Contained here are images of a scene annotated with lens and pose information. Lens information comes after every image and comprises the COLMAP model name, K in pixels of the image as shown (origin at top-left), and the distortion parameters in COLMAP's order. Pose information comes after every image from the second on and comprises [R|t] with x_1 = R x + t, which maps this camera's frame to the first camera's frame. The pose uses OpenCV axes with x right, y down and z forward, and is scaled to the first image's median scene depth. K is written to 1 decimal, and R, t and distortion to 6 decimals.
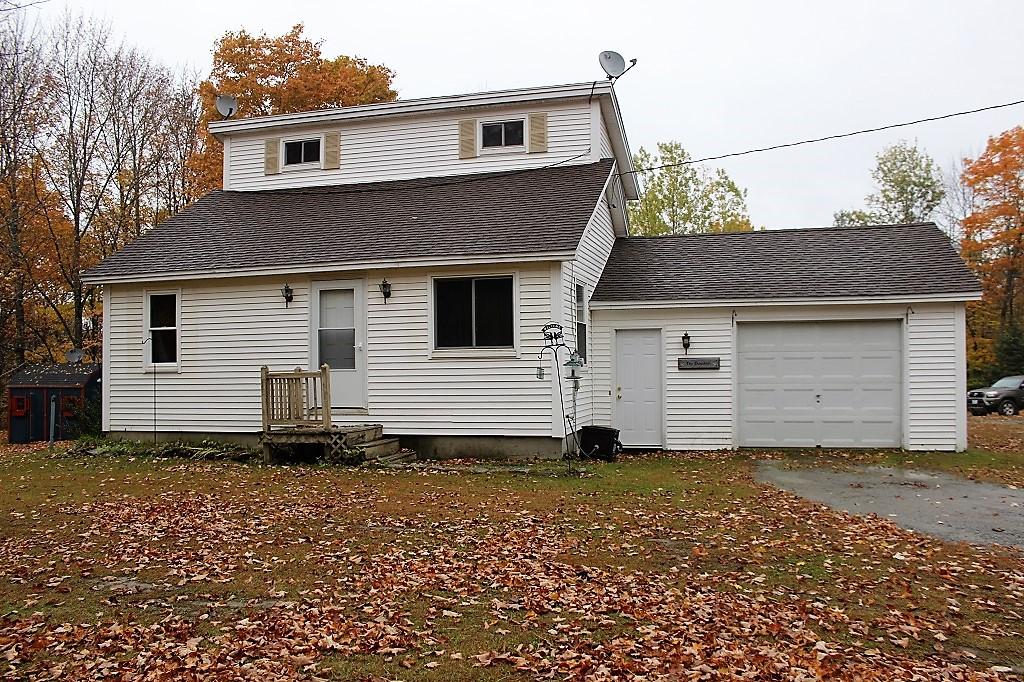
lens RADIAL K [[850.2, 0, 518.8], [0, 850.2, 347.5], [0, 0, 1]] dist [-0.128663, 0.035959]
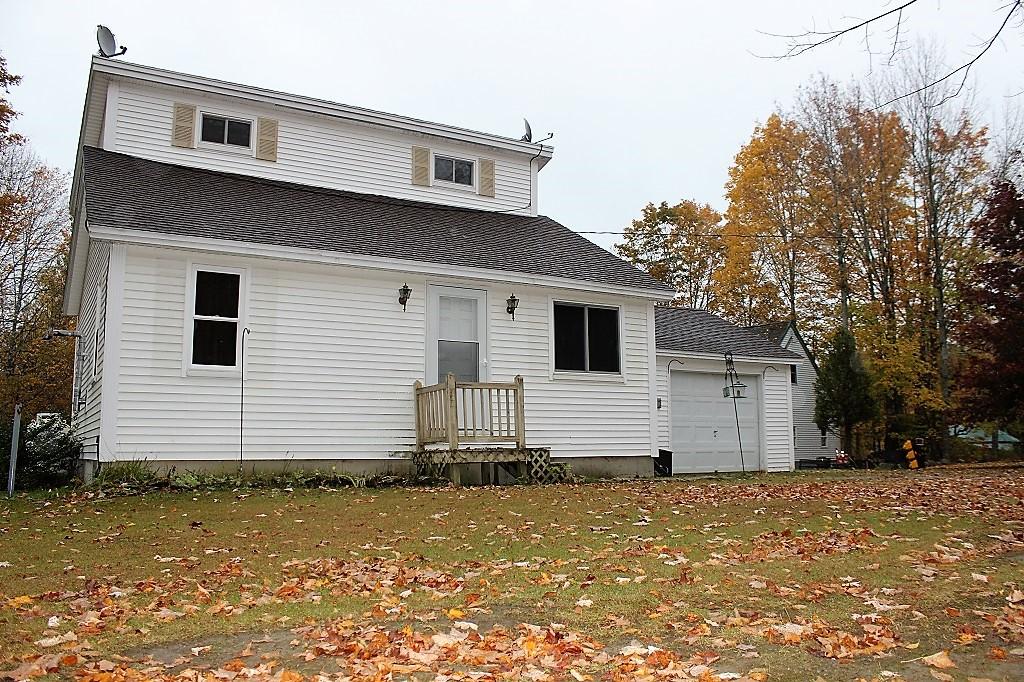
lens RADIAL K [[850.2, 0, 515.1], [0, 850.2, 343.1], [0, 0, 1]] dist [-0.128663, 0.035959]
pose [[0.697915, 0.098707, 0.709346, -0.768416], [-0.015561, 0.992313, -0.122772, 0.084718], [-0.716012, 0.074646, 0.694086, 0.309789]]
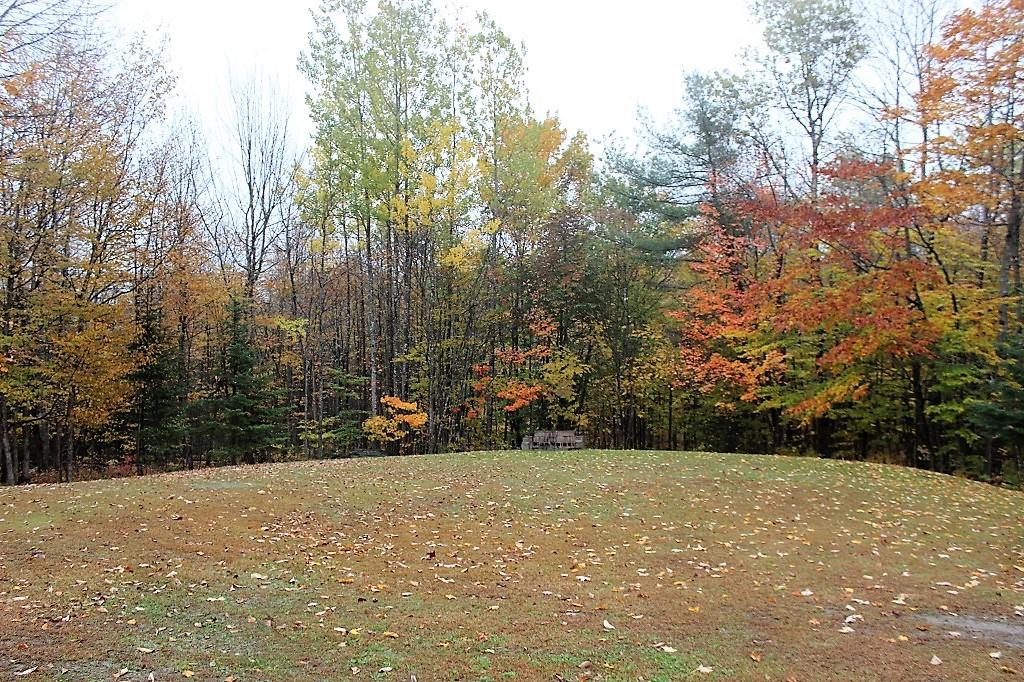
lens RADIAL K [[850.2, 0, 512.1], [0, 850.2, 338.4], [0, 0, 1]] dist [-0.128663, 0.035959]
pose [[0.991775, -0.009235, 0.127663, 0.895603], [0.007940, 0.999912, 0.010654, 0.045255], [-0.127750, -0.009553, 0.991760, 2.051258]]
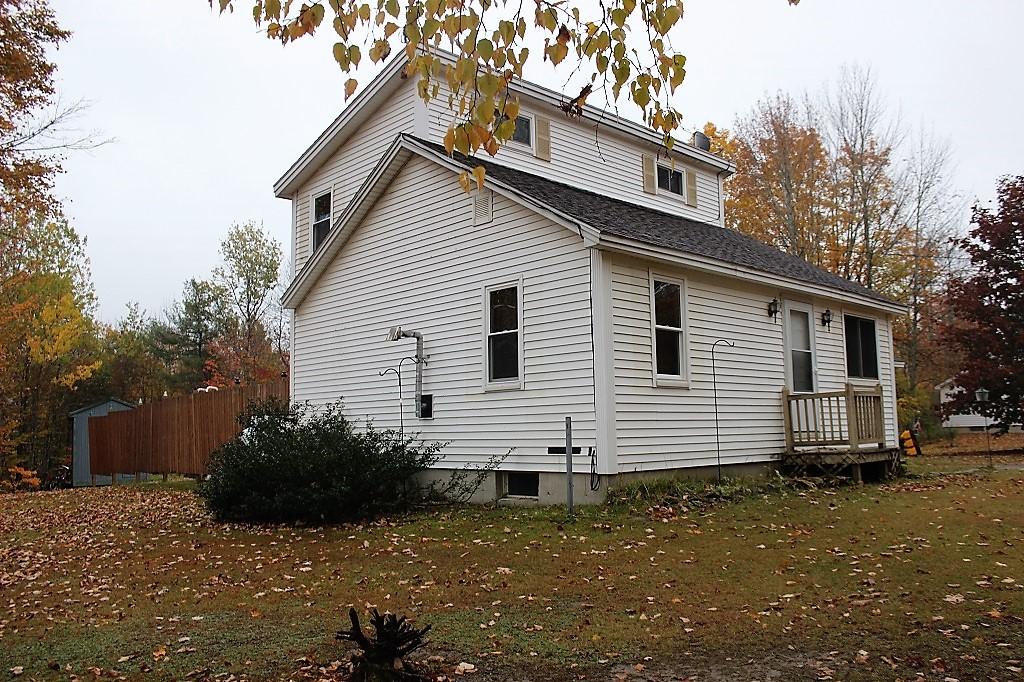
lens RADIAL K [[850.2, 0, 515.7], [0, 850.2, 344.4], [0, 0, 1]] dist [-0.128663, 0.035959]
pose [[0.524110, 0.097028, 0.846105, -1.144288], [-0.012420, 0.994254, -0.106323, 0.073712], [-0.851560, 0.045217, 0.522303, 0.728640]]
